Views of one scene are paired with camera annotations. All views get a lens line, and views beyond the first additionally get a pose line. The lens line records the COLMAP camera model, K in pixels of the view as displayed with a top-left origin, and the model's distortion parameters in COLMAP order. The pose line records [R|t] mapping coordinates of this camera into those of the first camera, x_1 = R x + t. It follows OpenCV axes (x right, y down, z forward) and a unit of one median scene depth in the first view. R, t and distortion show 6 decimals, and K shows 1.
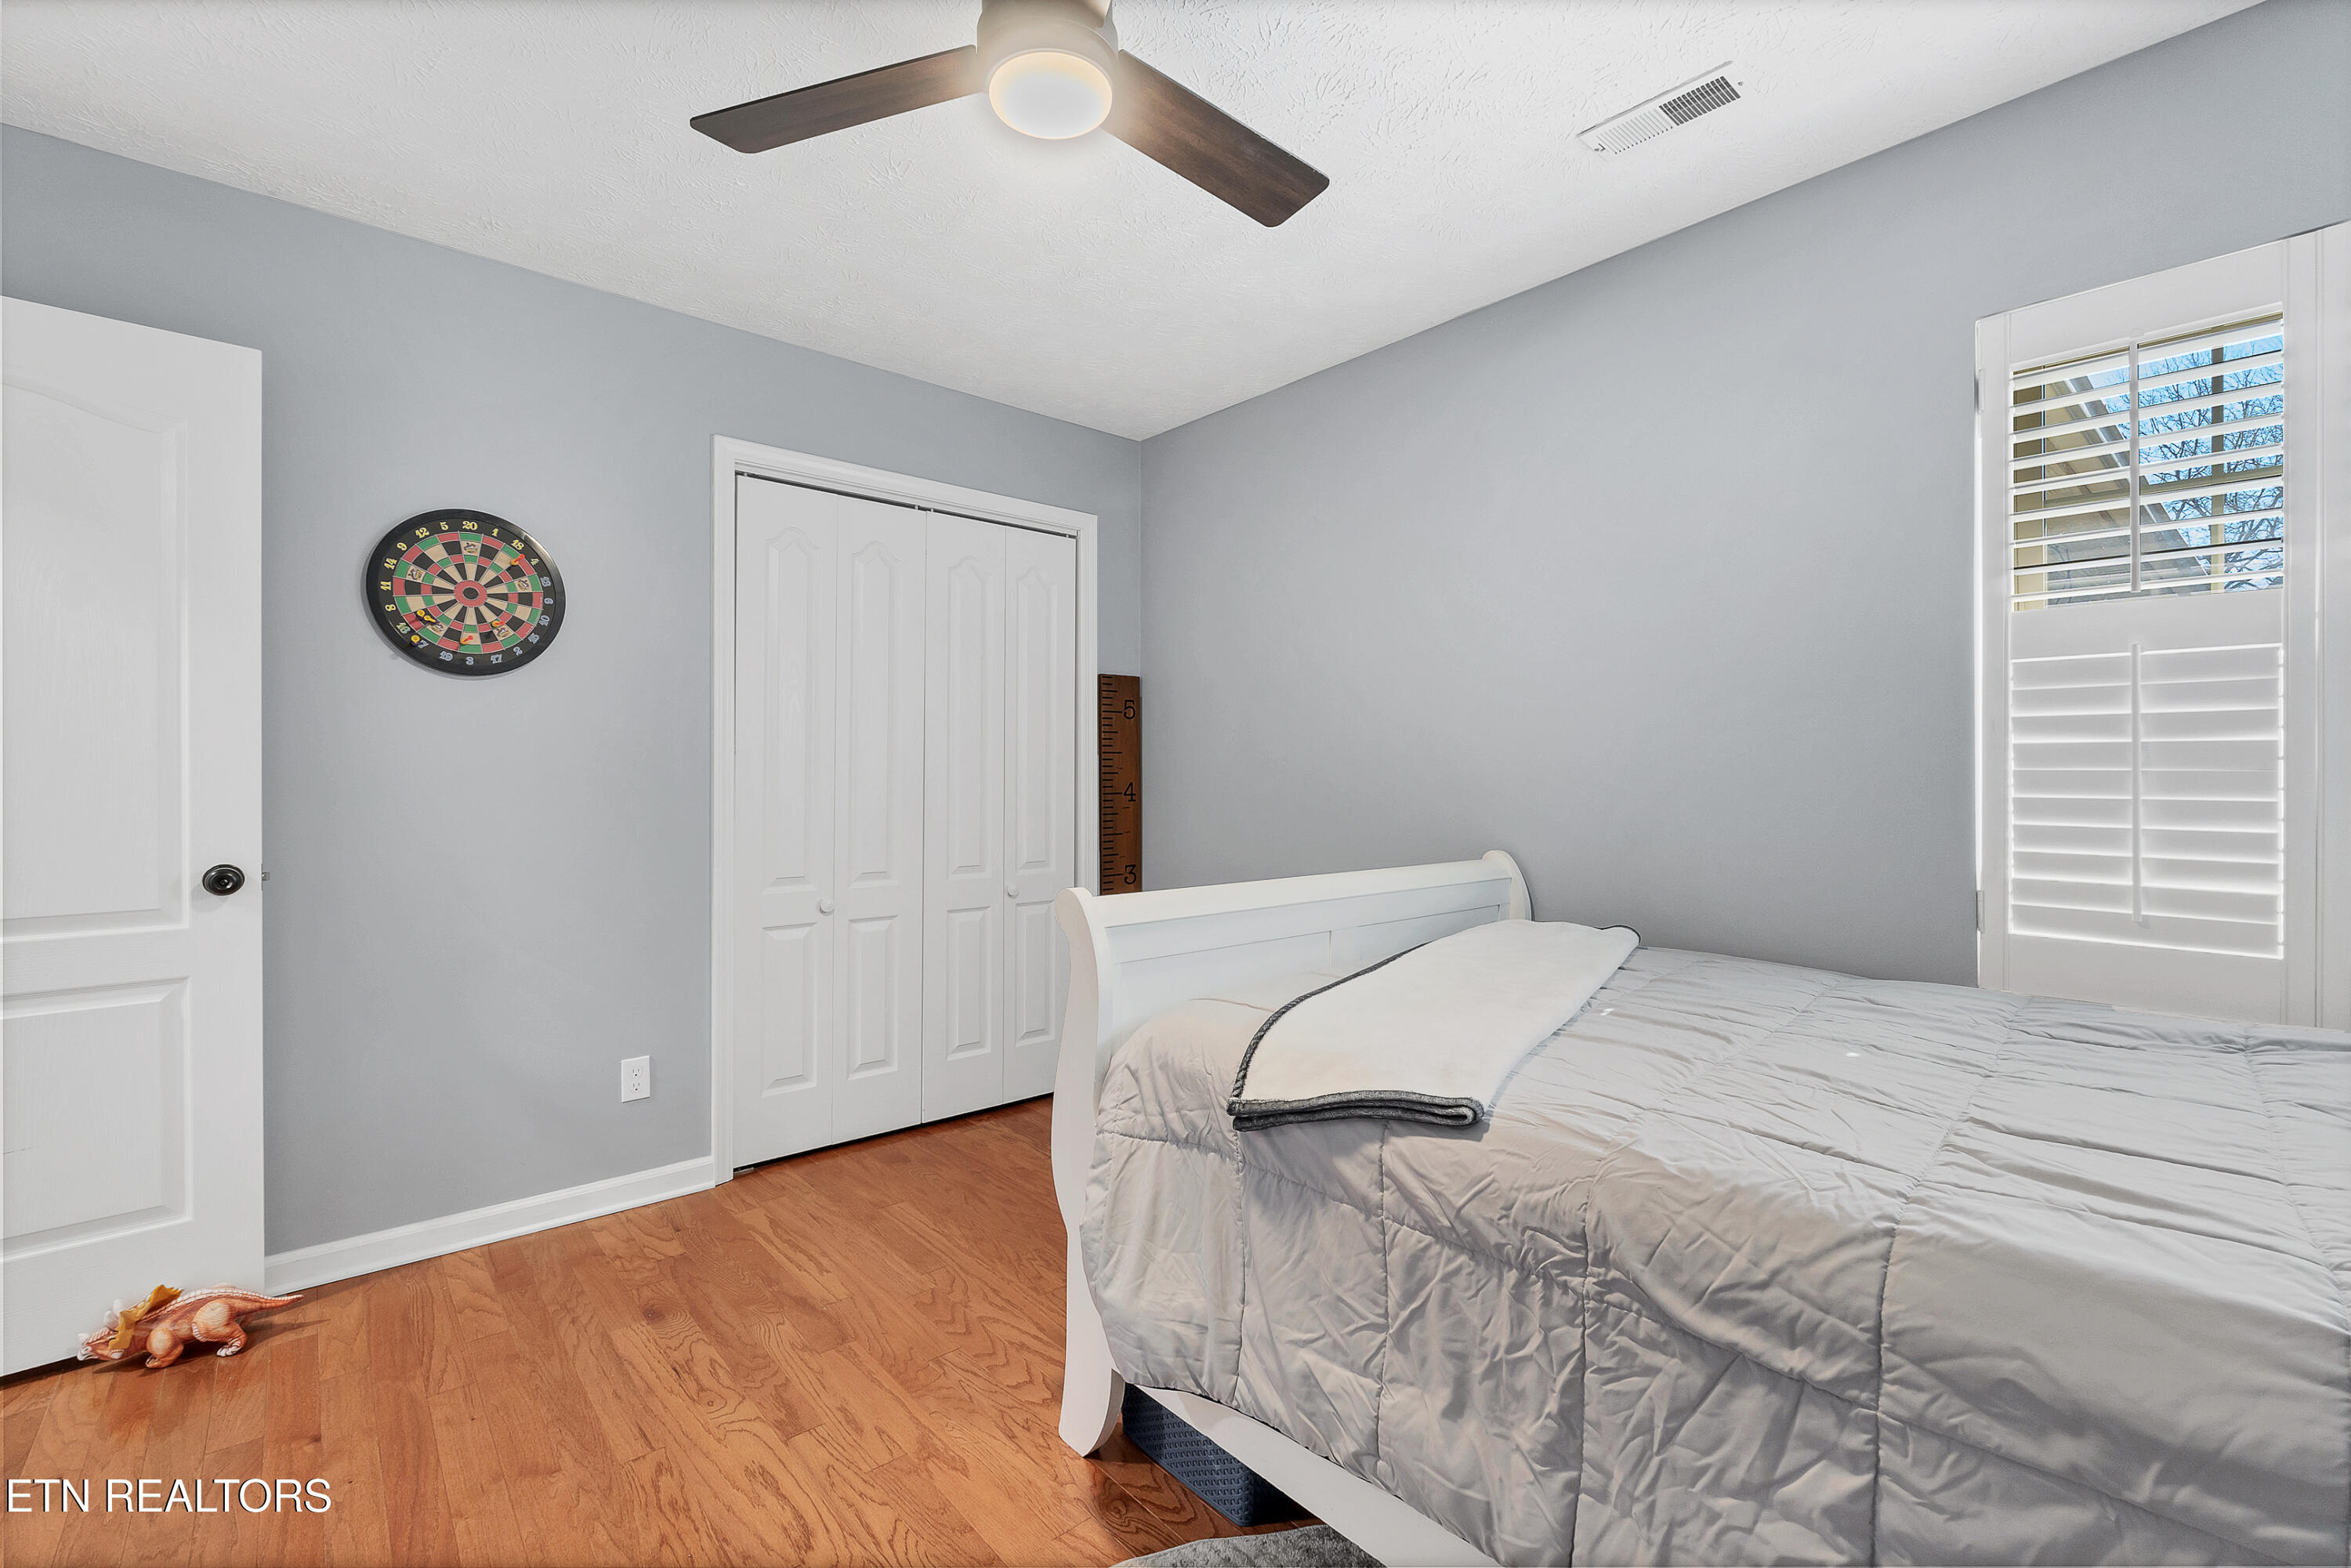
lens RADIAL K [[1010.6, 0, 1166.2], [0, 1010.6, 775.6], [0, 0, 1]] dist [-0.009005, 0.000187]
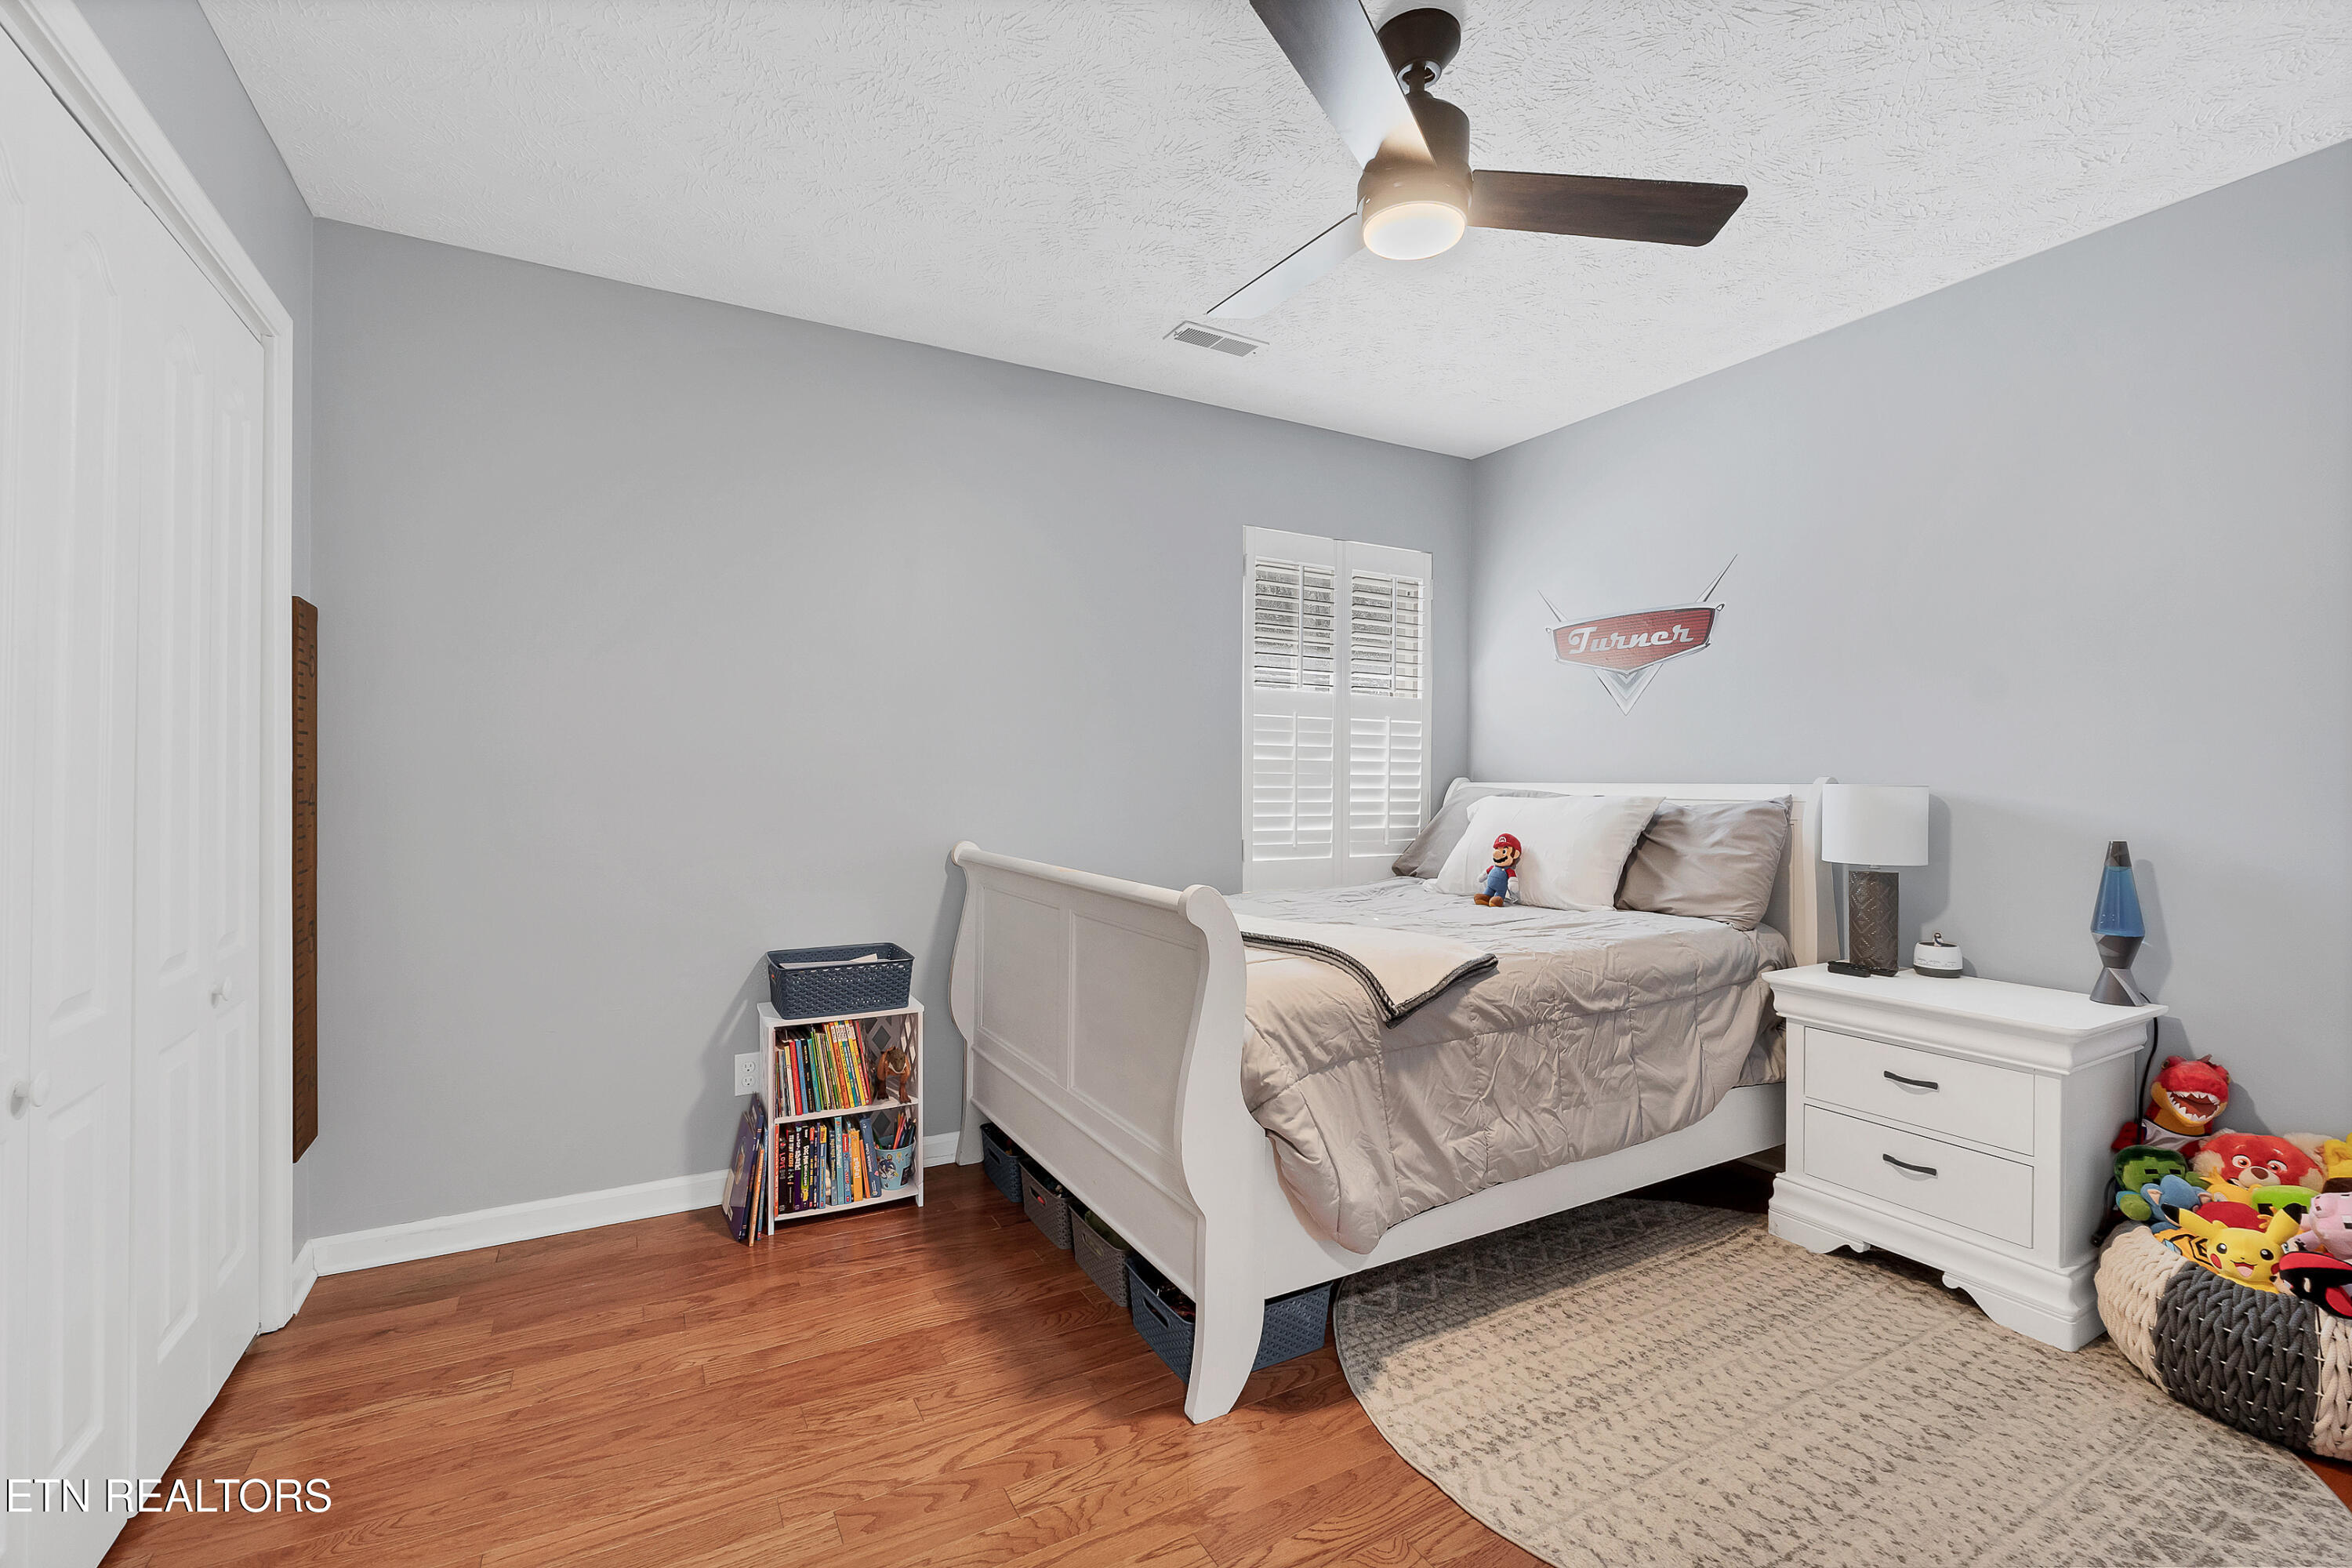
lens RADIAL K [[1011.1, 0, 1166.7], [0, 1011.1, 775.6], [0, 0, 1]] dist [-0.009005, 0.000187]
pose [[0.213444, -0.000807, 0.976955, -1.542615], [-0.000392, 1.000000, 0.000911, -0.005121], [-0.976955, -0.000578, 0.213443, 1.123566]]
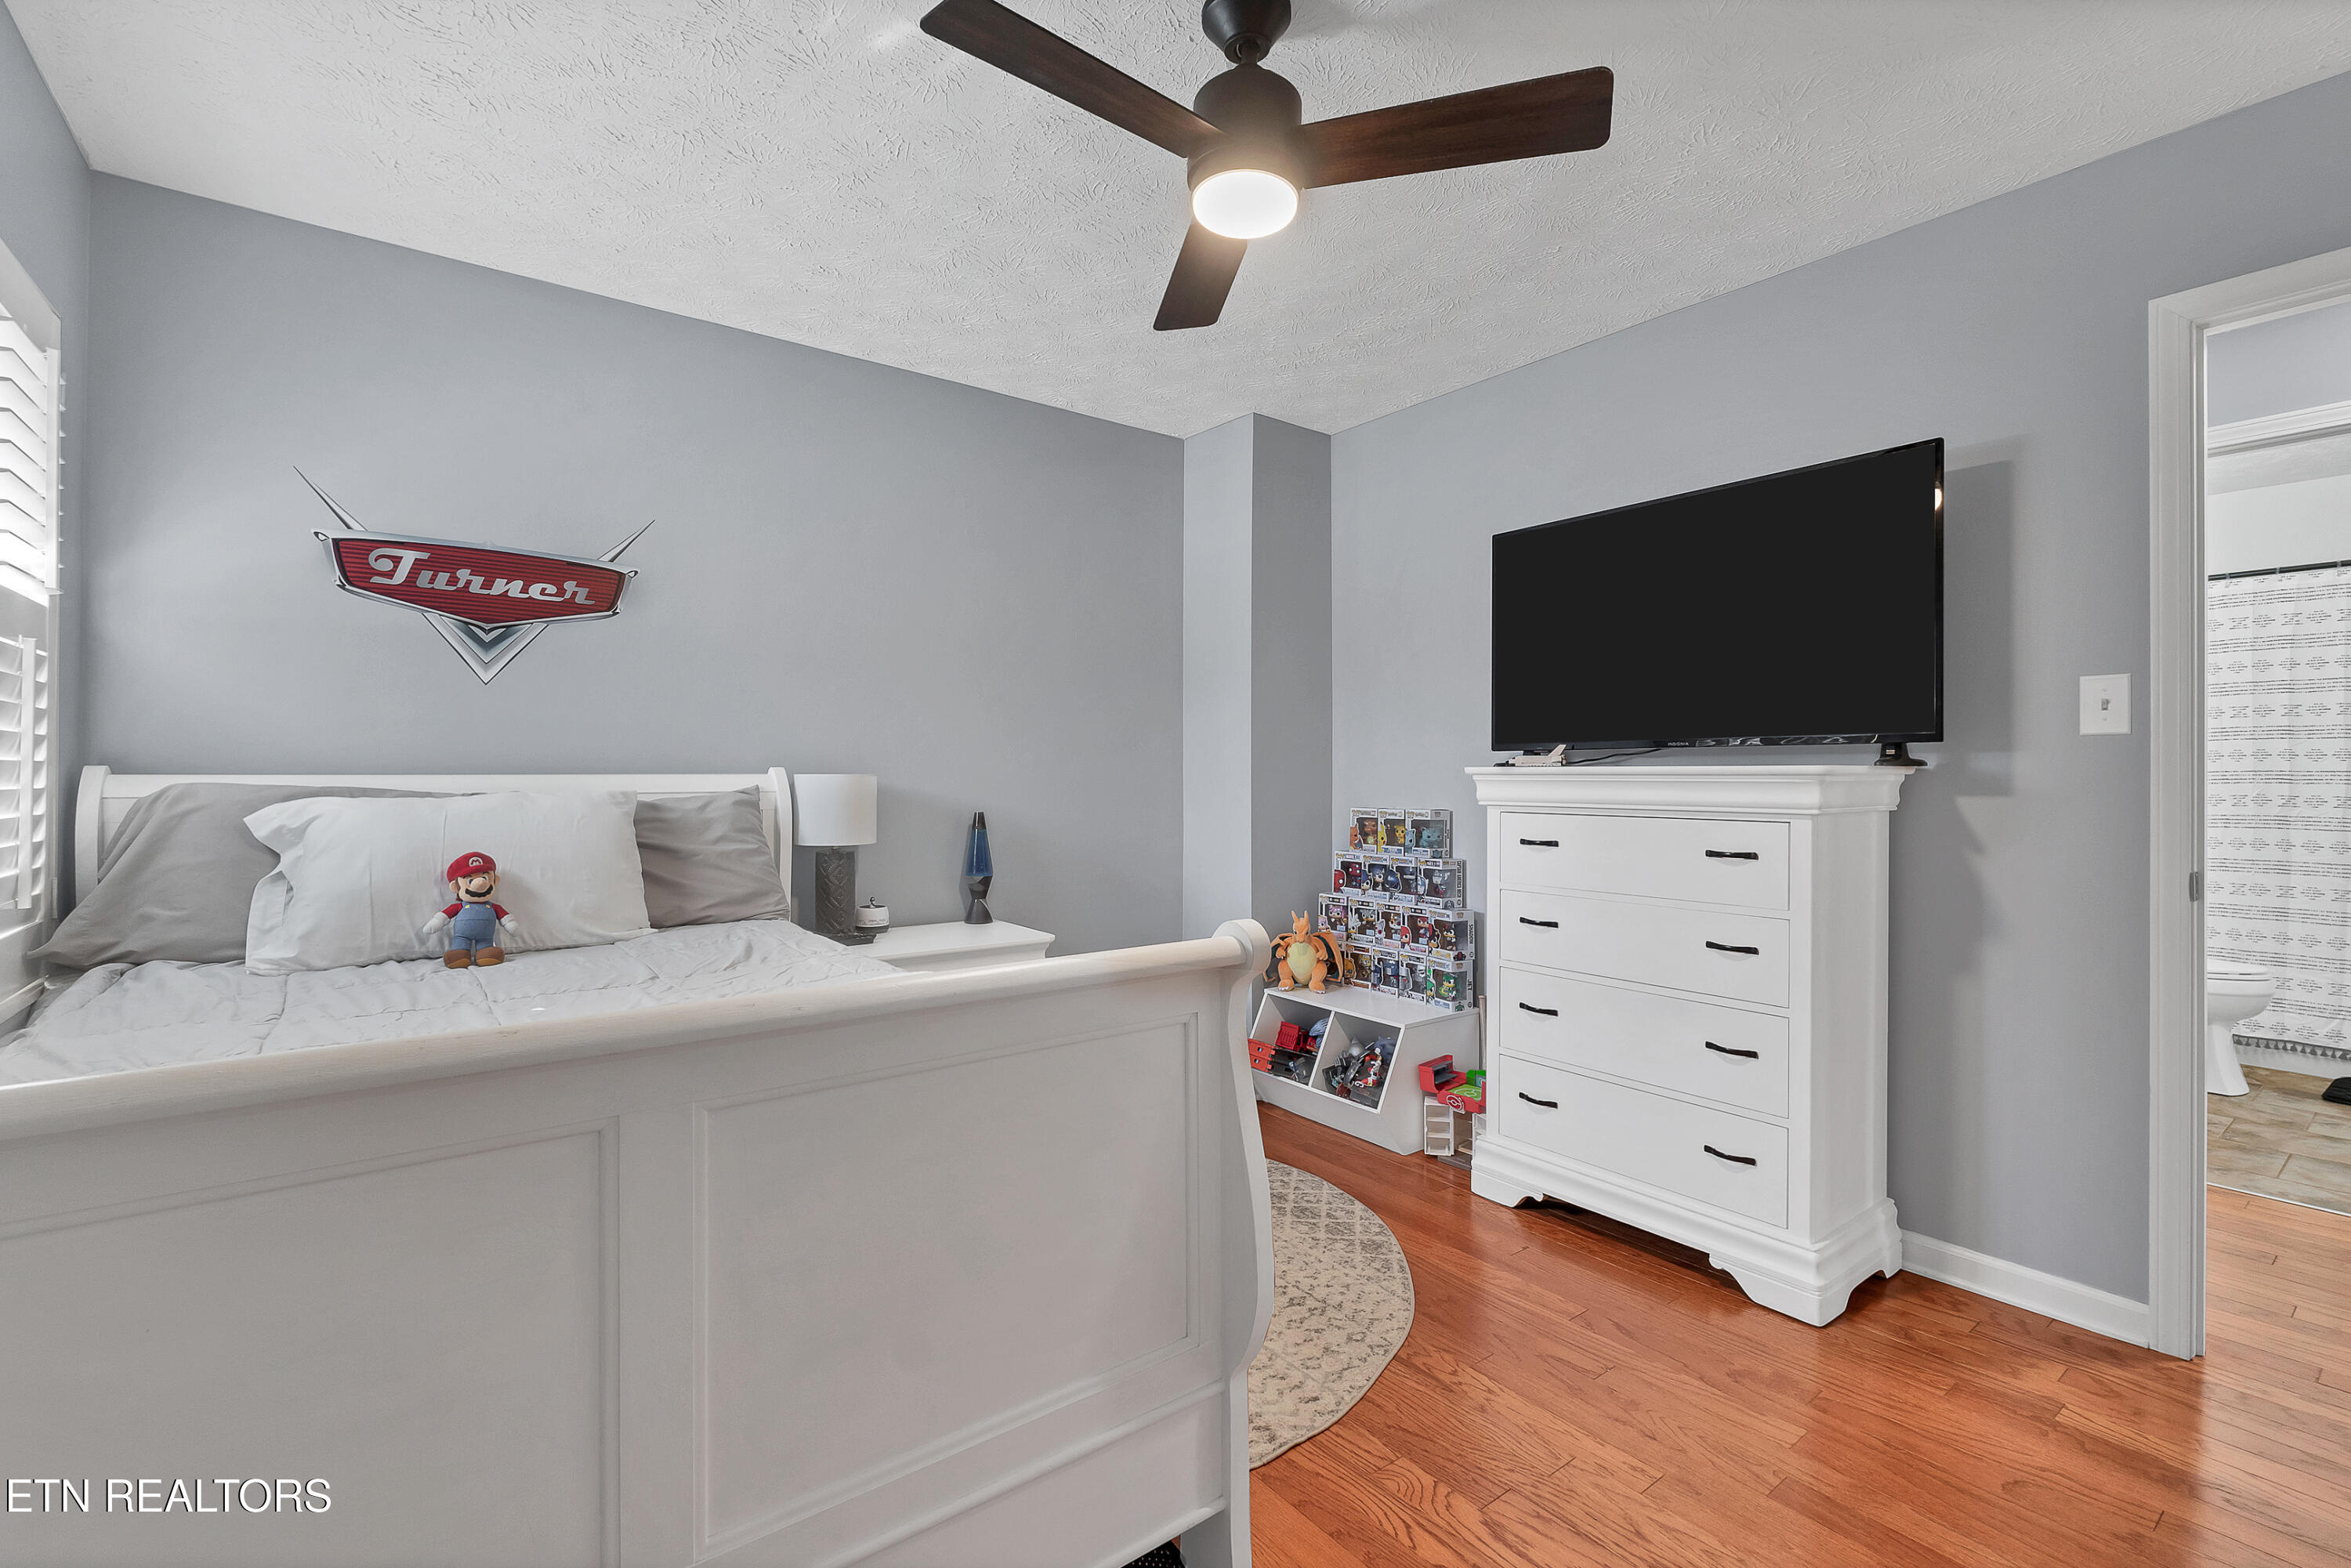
lens RADIAL K [[1010.6, 0, 1166.2], [0, 1010.6, 775.6], [0, 0, 1]] dist [-0.009005, 0.000187]
pose [[-0.997496, -0.004417, 0.070580, -0.119467], [-0.004229, 0.999987, 0.002820, 0.006925], [-0.070591, 0.002515, -0.997502, 2.420910]]
